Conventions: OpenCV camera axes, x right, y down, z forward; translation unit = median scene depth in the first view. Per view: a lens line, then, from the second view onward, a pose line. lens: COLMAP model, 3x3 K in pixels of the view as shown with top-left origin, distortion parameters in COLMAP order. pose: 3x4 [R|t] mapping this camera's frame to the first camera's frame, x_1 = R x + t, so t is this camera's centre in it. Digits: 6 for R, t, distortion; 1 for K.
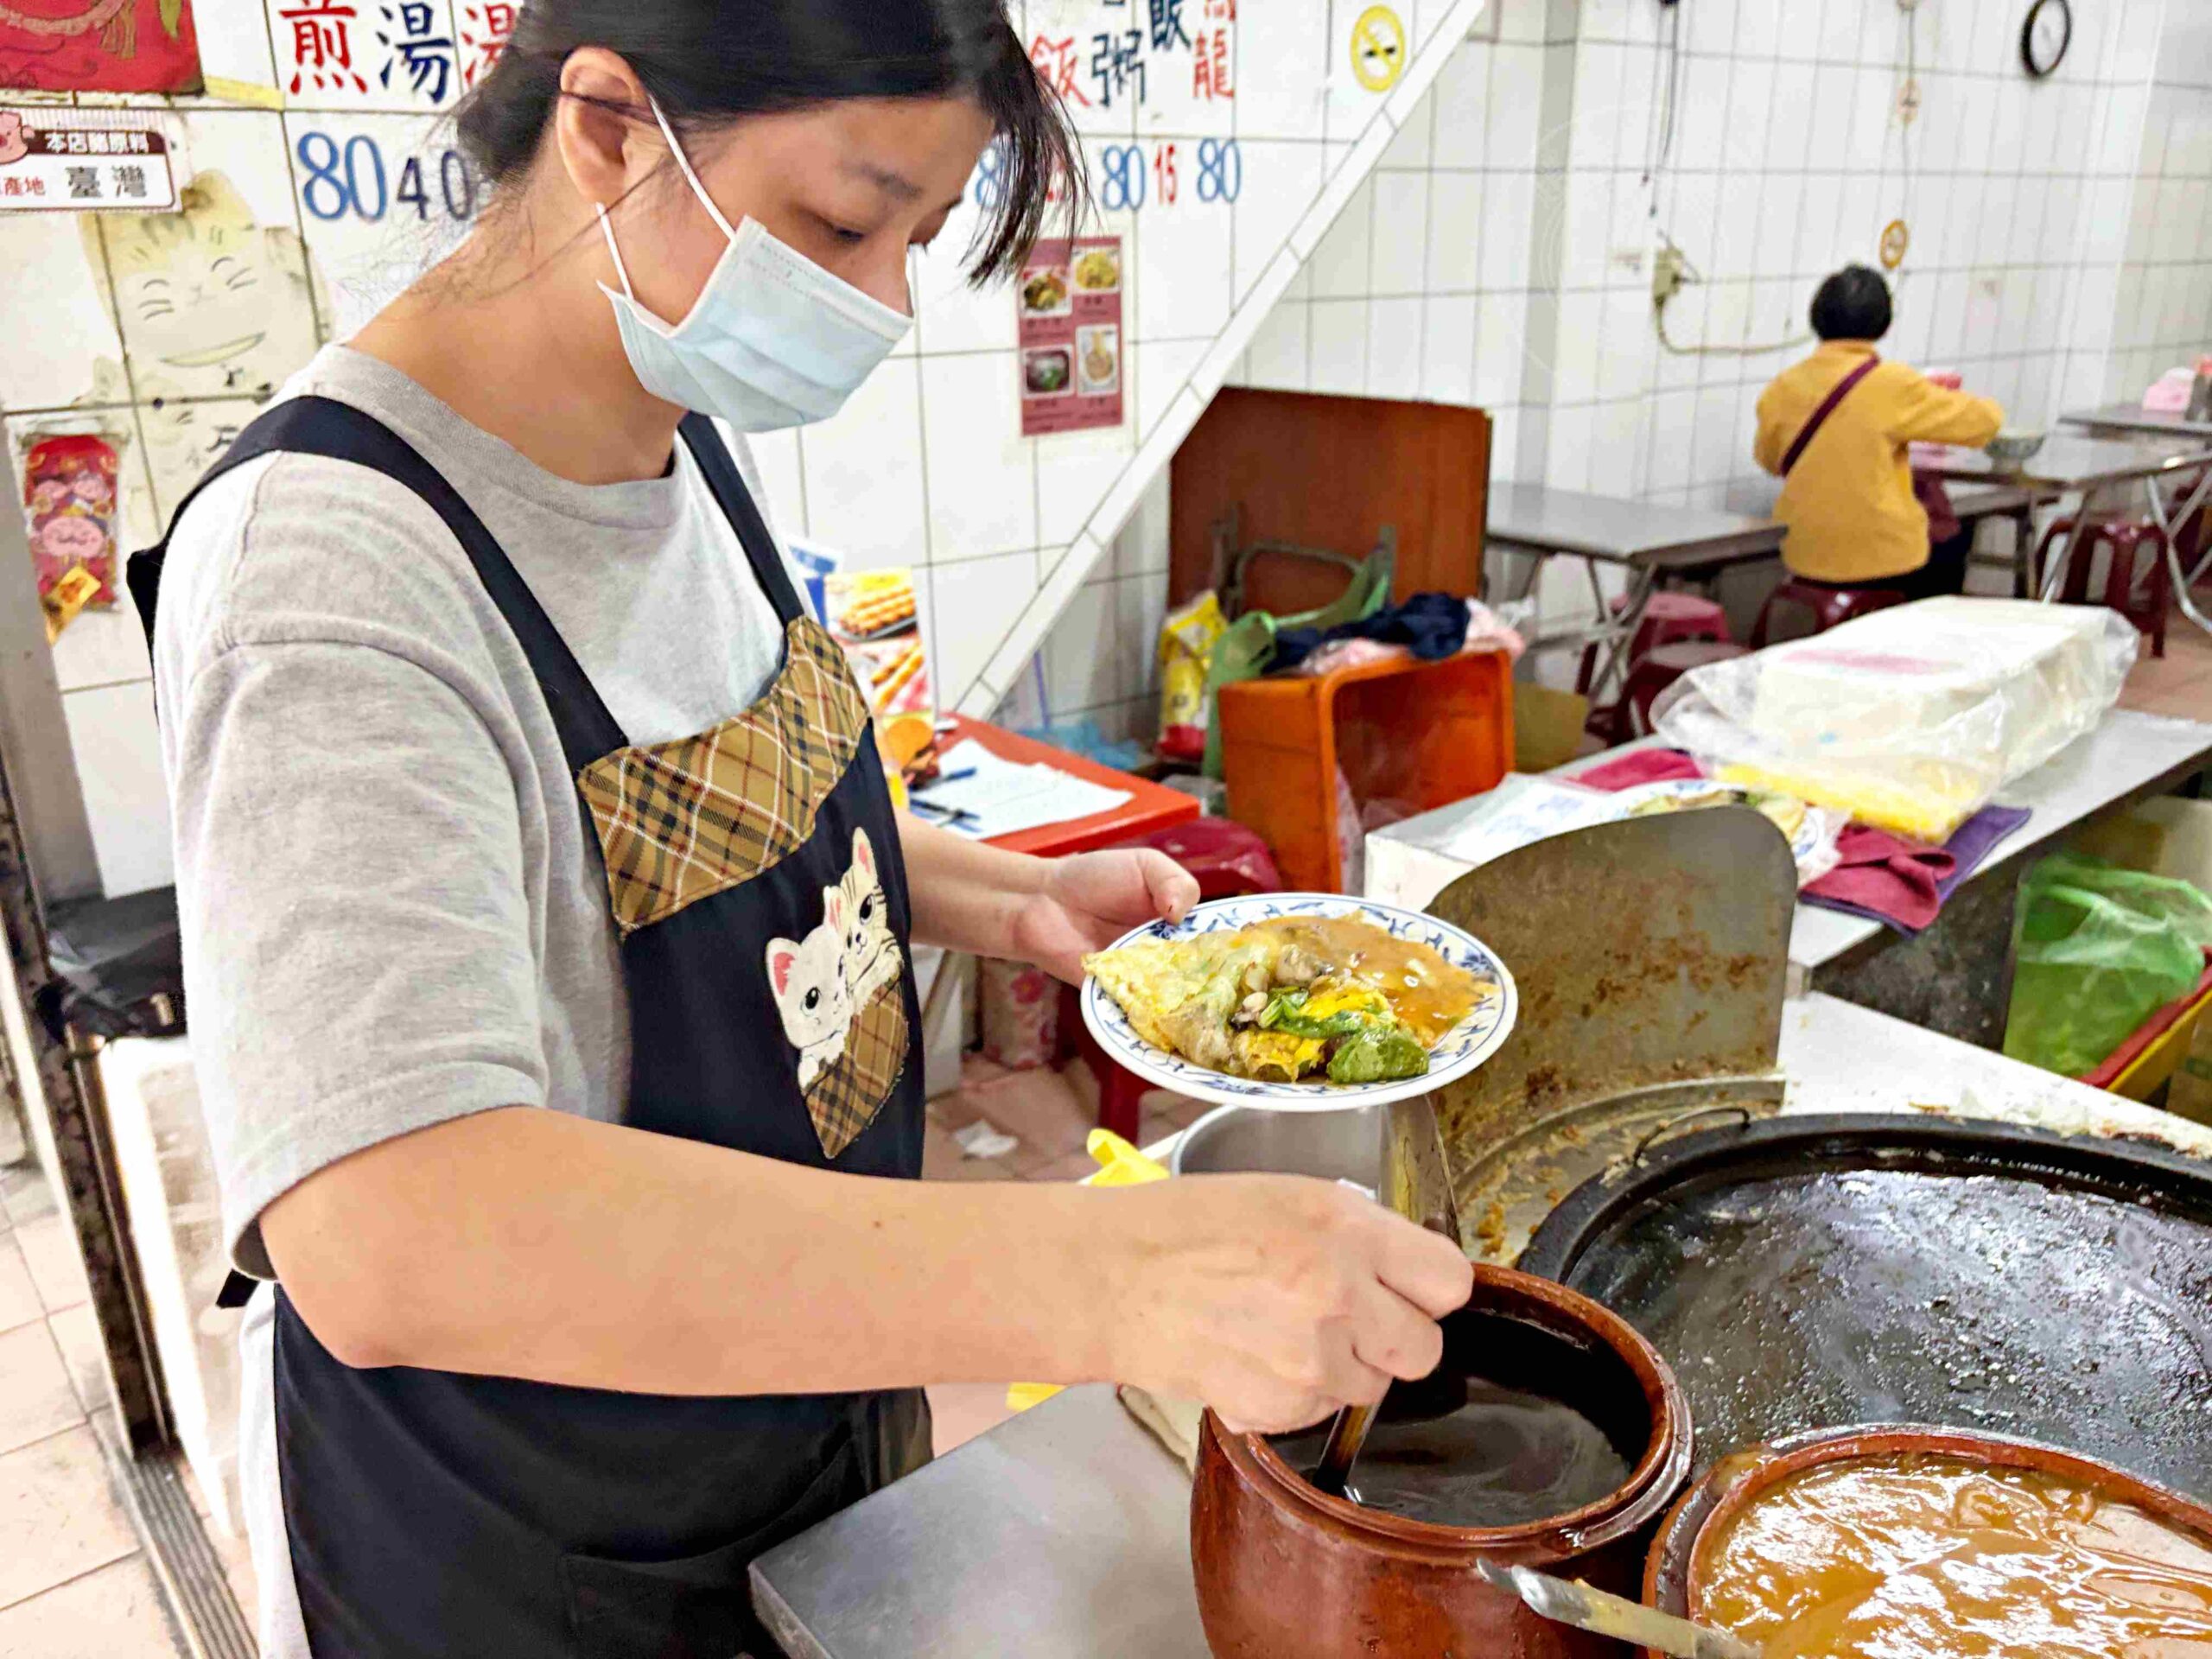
lens RADIAL K [[1701.8, 0, 1080.9], [0, 1701.8, 840.8], [0, 0, 1]] dist [0.005403, -0.005909]
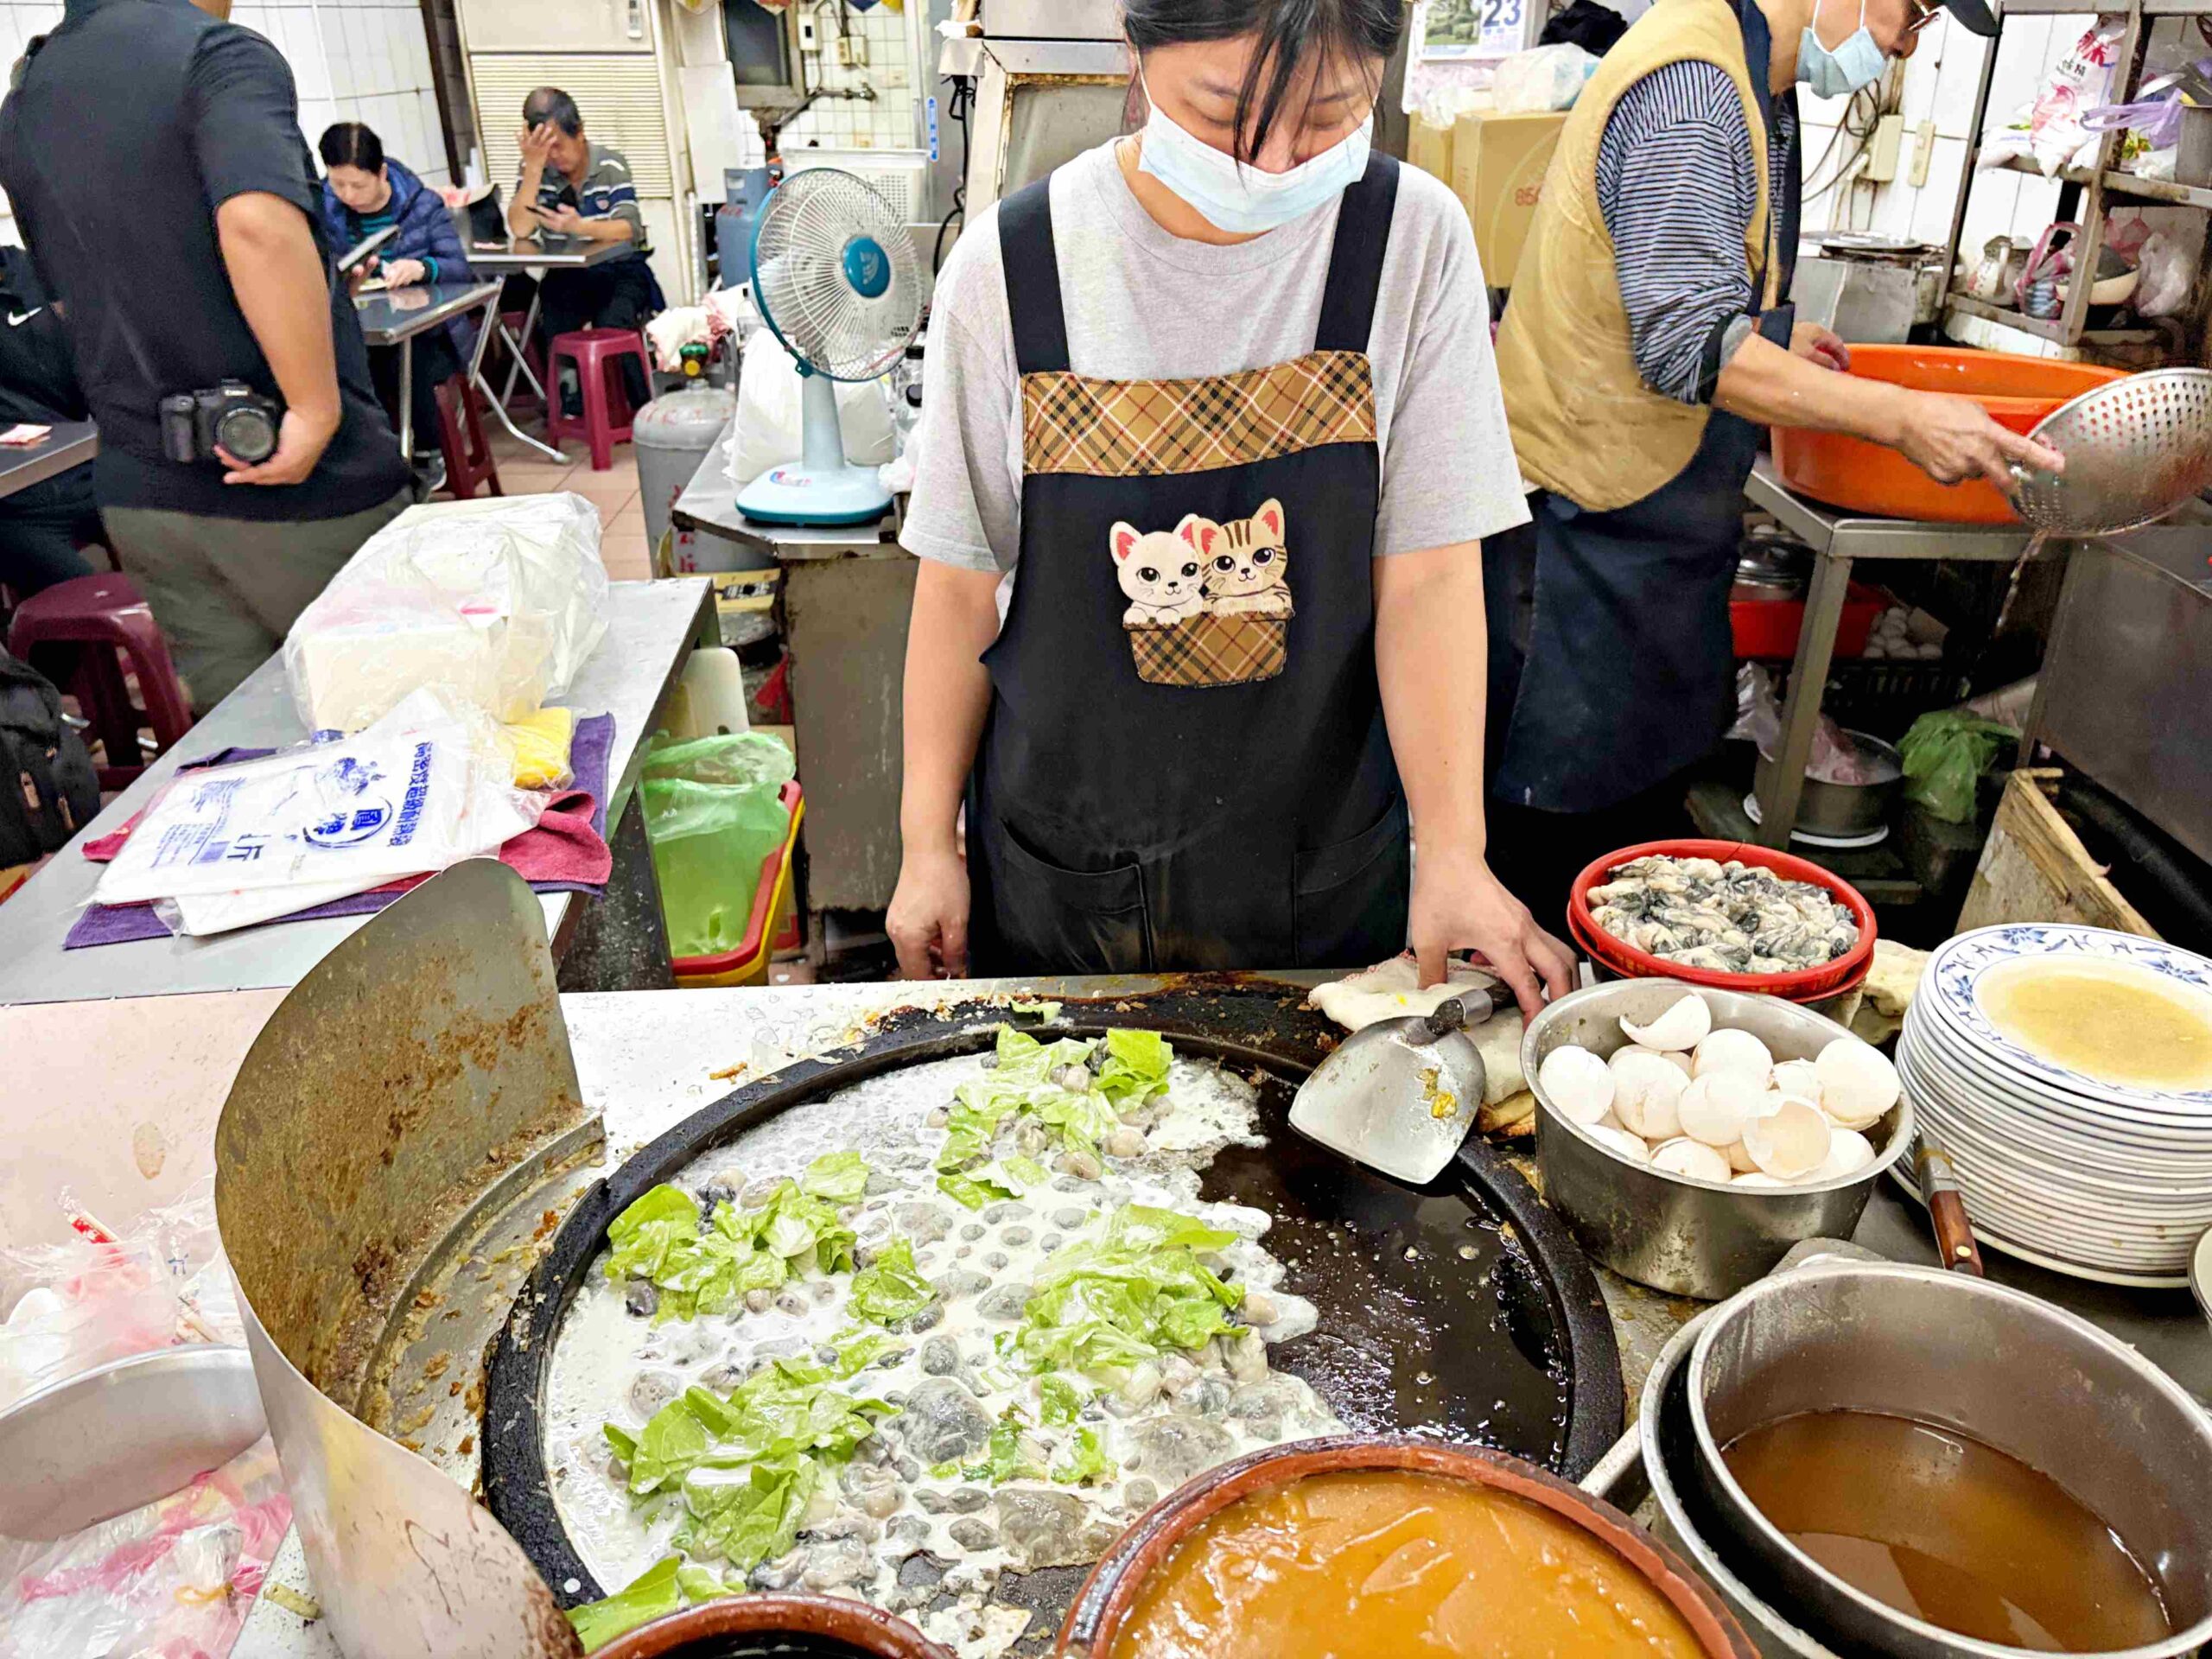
lens RADIAL K [[1700.9, 0, 1116.6], [0, 1700.9, 841.5], [0, 0, 1]] dist [0.030036, -0.006248]
pose [[0.586981, -0.343637, 0.733054, -0.021504], [0.279226, 0.935822, 0.215104, -0.052789], [-0.759925, 0.078426, 0.645262, 0.080167]]
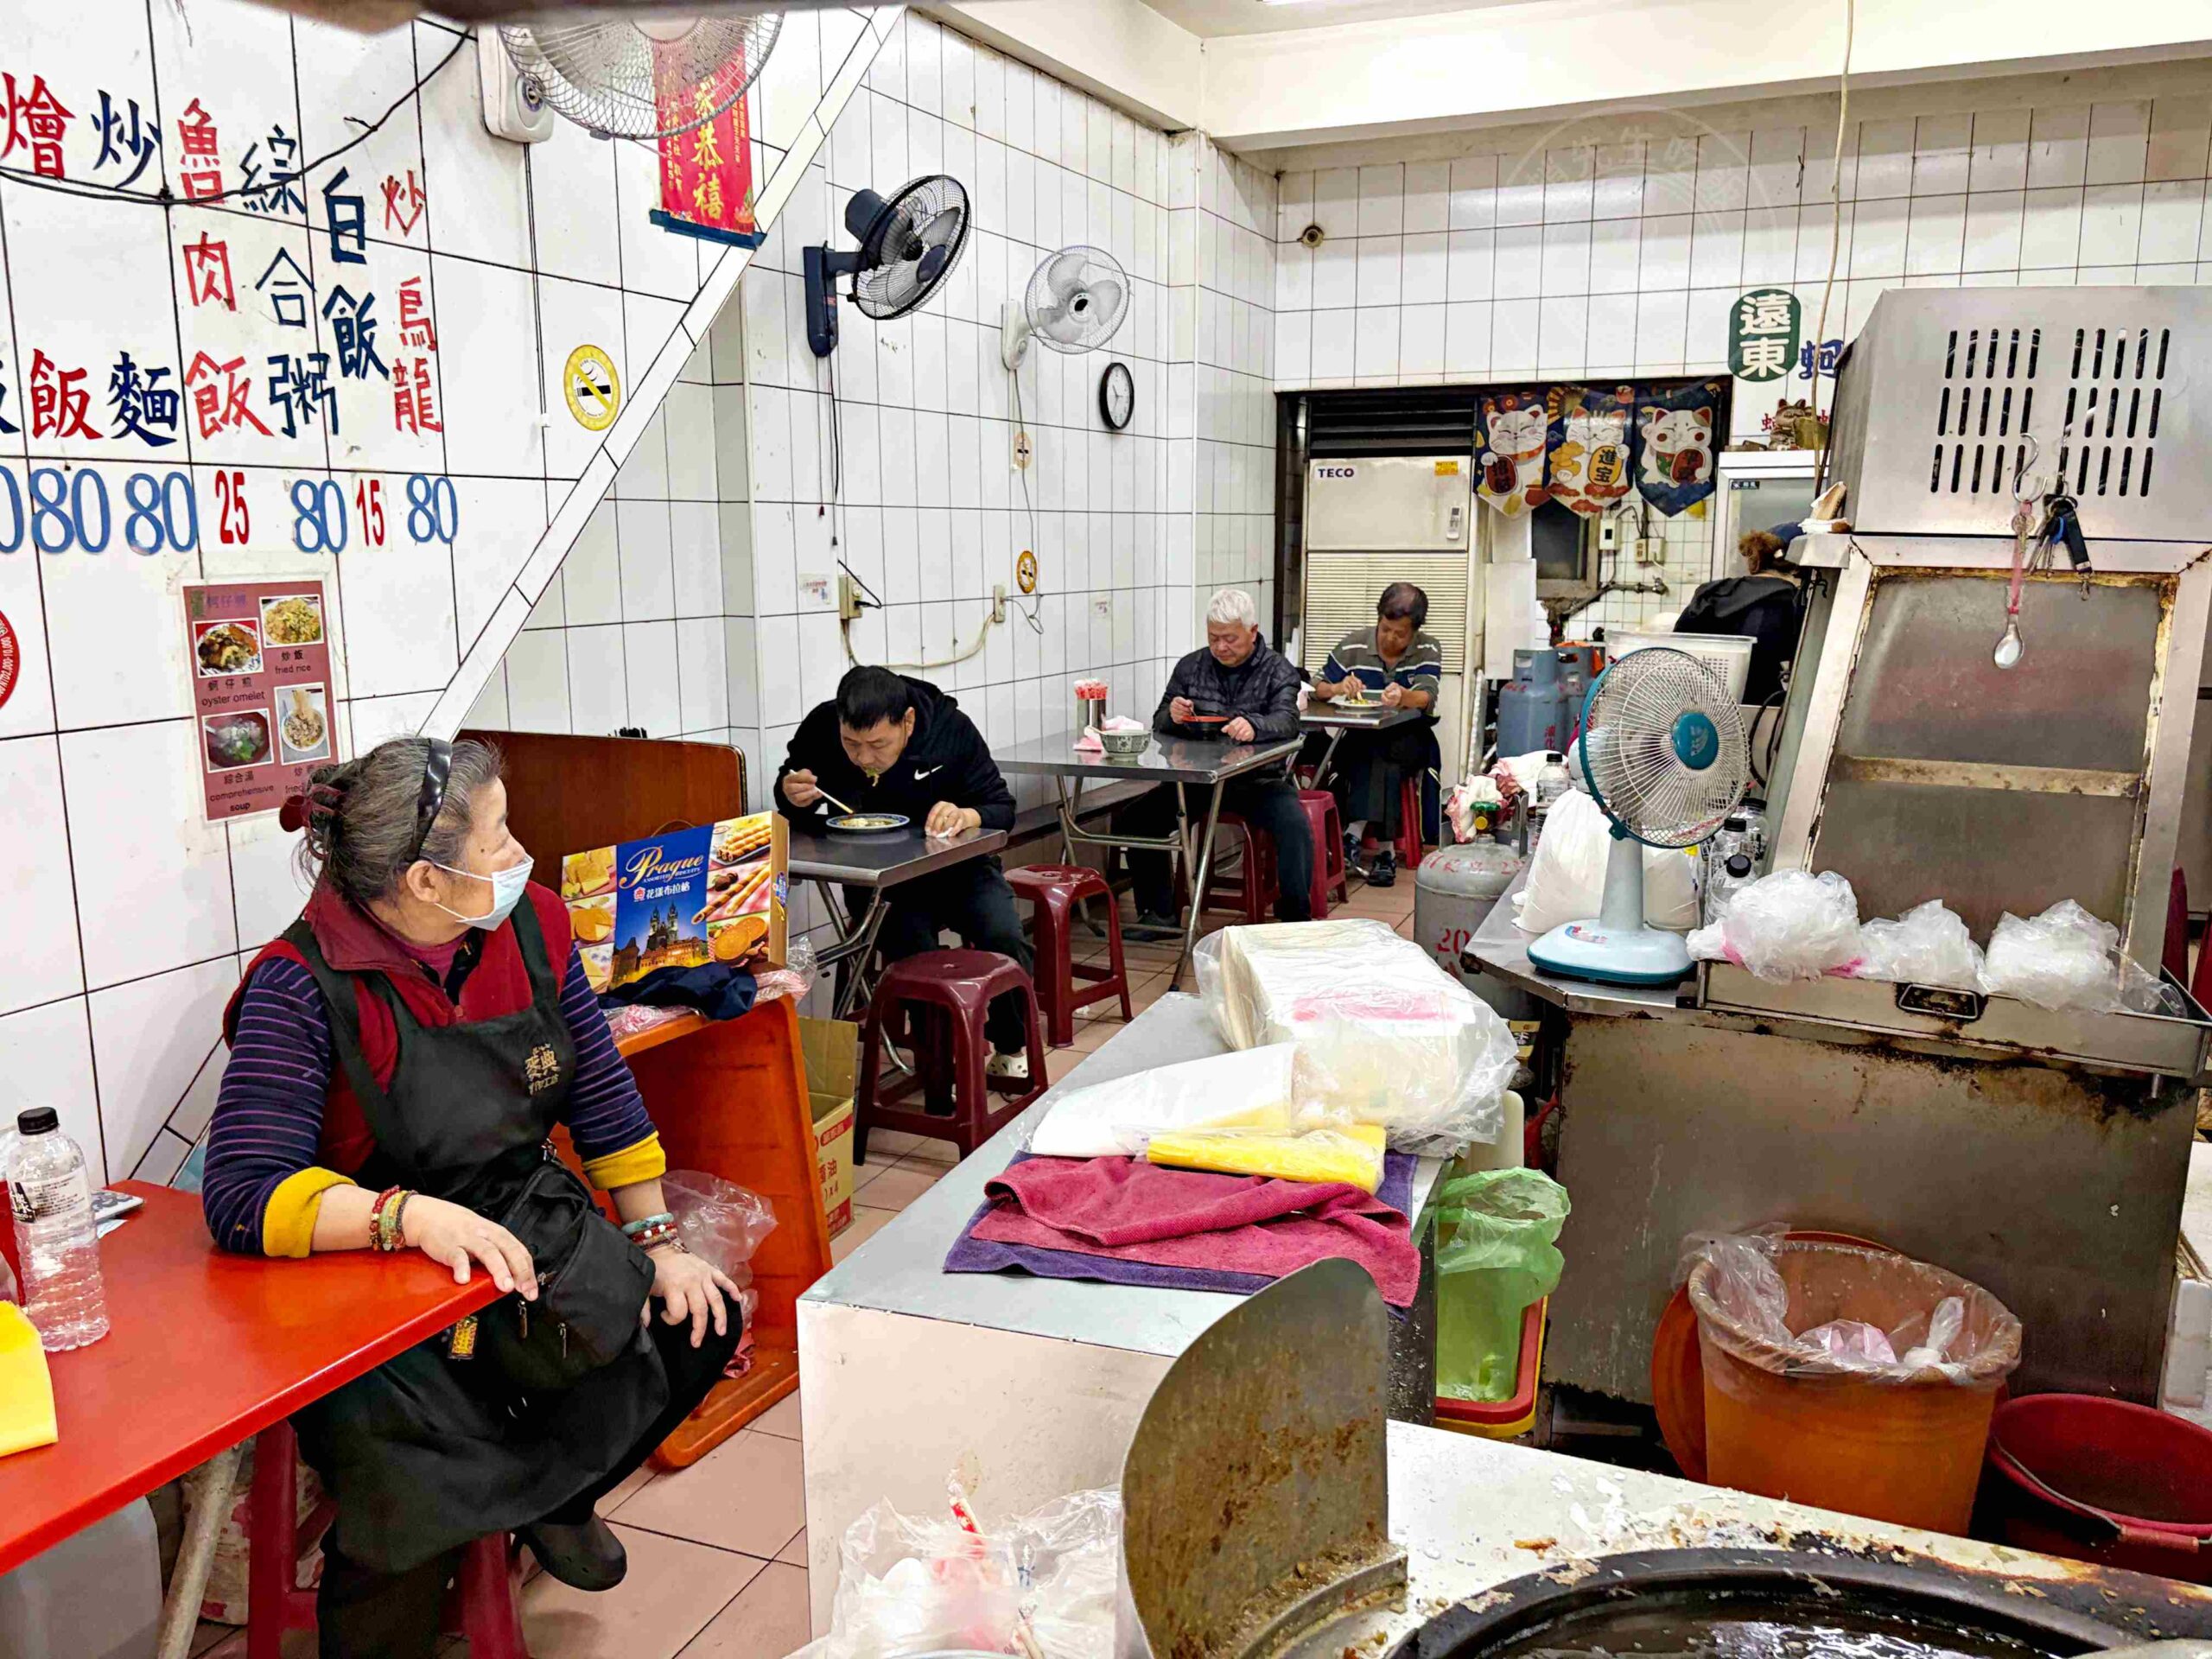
lens RADIAL K [[1700.9, 0, 1116.6], [0, 1700.9, 841.5], [0, 0, 1]] dist [0.030036, -0.006248]
pose [[0.873956, -0.074827, 0.480210, -0.049978], [0.154959, 0.979409, -0.129402, -0.057441], [-0.460639, 0.187505, 0.867556, 0.104326]]
